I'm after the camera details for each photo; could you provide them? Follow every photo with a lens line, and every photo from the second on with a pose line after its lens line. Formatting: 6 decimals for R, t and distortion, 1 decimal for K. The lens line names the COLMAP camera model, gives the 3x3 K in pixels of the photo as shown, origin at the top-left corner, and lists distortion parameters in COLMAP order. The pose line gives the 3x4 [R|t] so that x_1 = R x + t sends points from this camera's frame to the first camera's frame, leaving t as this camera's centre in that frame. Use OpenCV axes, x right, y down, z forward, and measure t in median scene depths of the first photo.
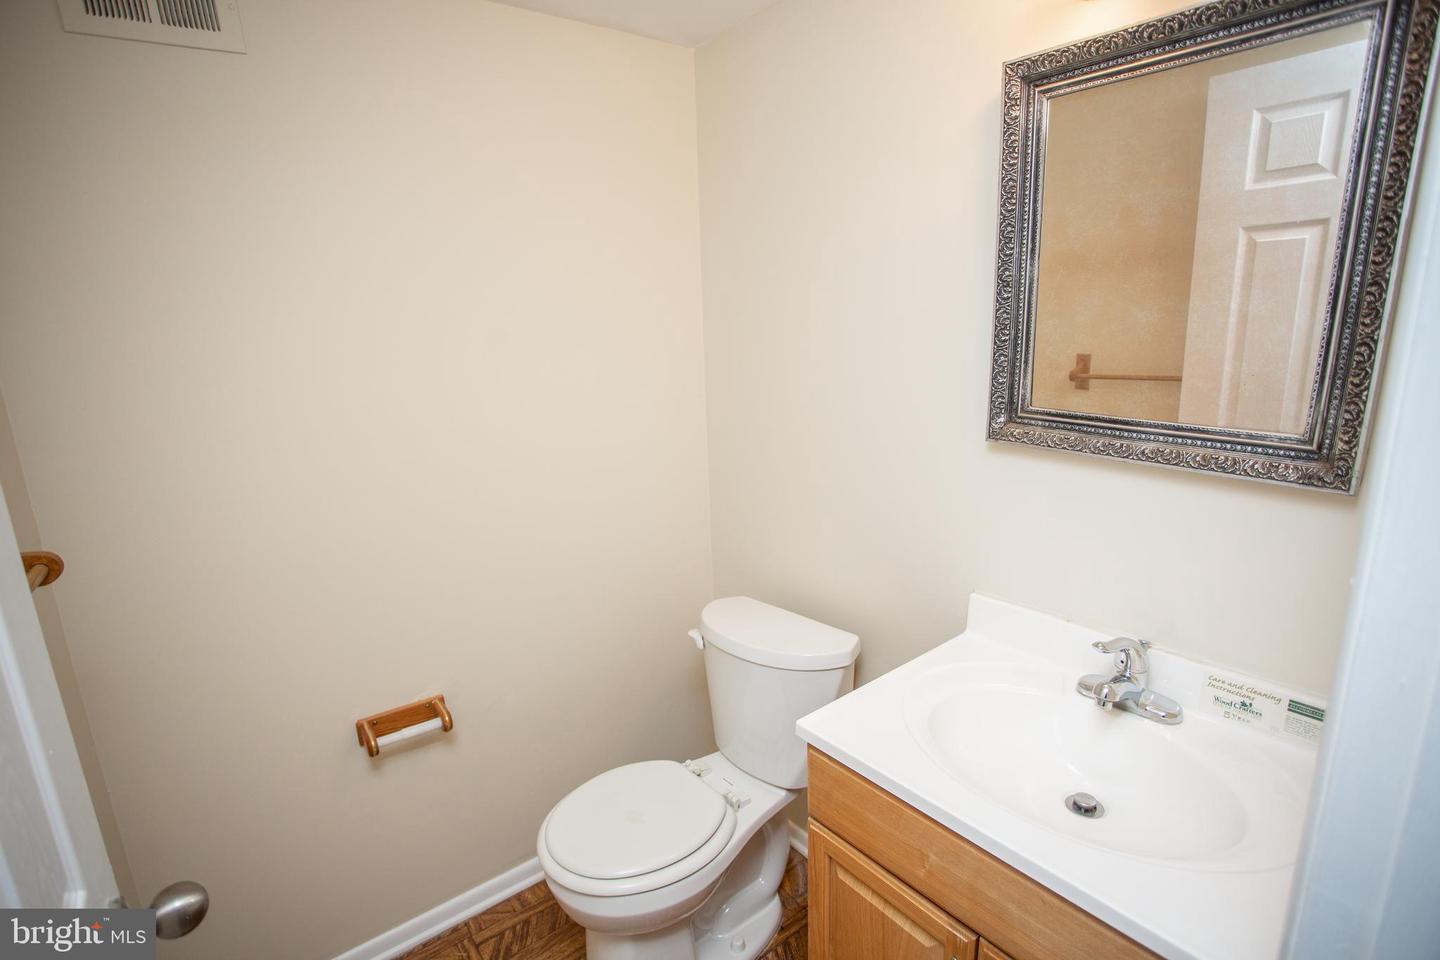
lens RADIAL K [[700.2, 0, 720.0], [0, 700.2, 480.0], [0, 0, 1]] dist [-0.069817, 0.032269]
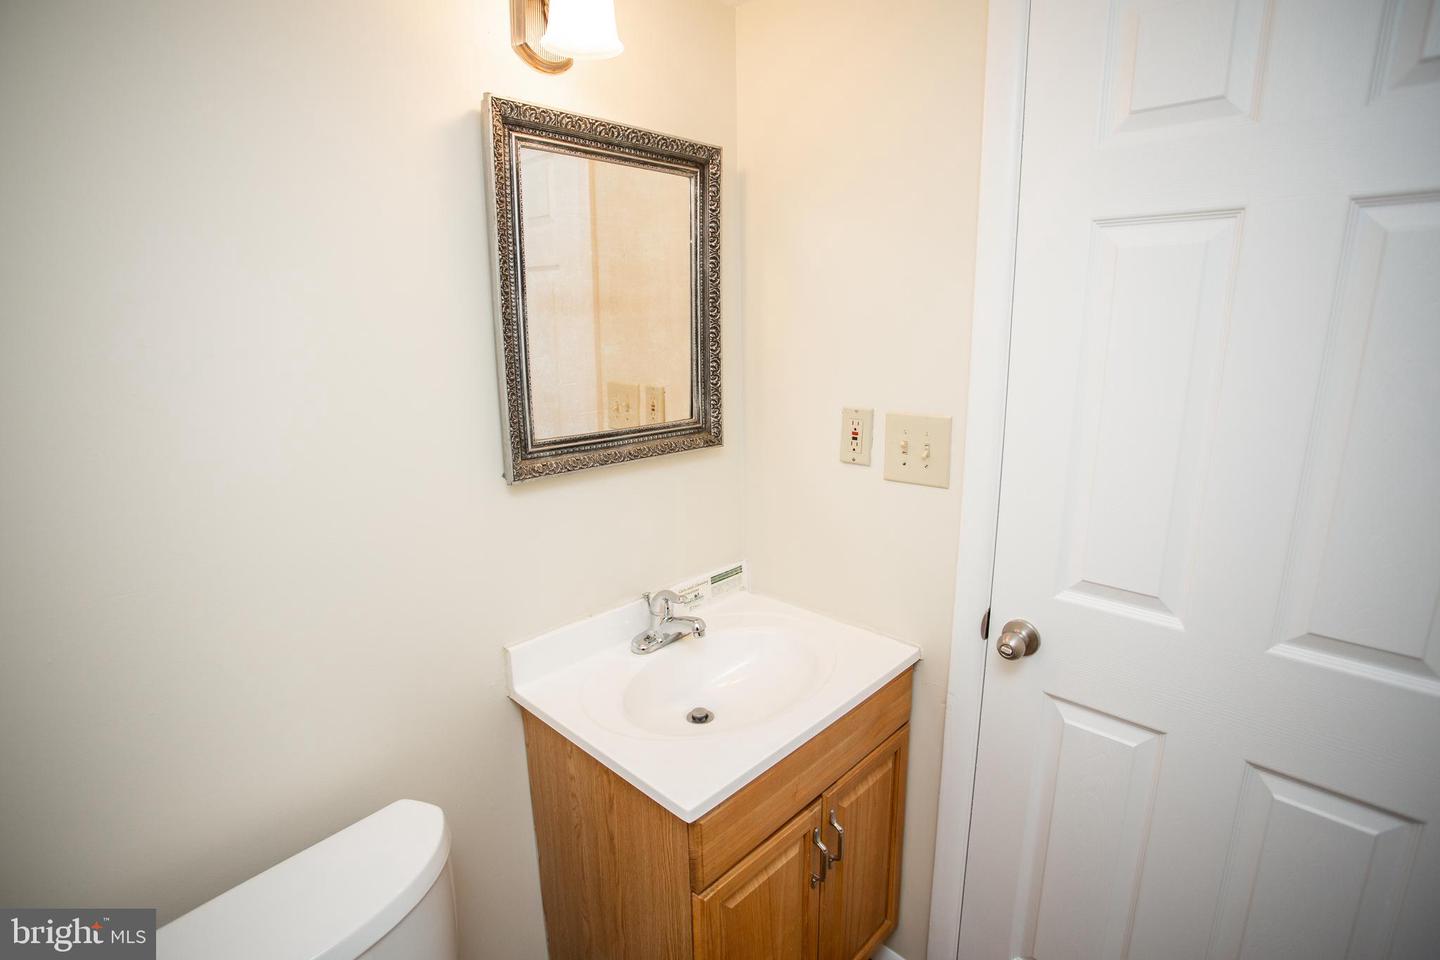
lens RADIAL K [[700.2, 0, 720.0], [0, 700.2, 480.0], [0, 0, 1]] dist [-0.069817, 0.032269]
pose [[-0.127664, -0.191364, 0.973181, -0.679083], [0.247339, 0.944067, 0.218085, -0.233506], [-0.960482, 0.268548, -0.073192, 0.924309]]
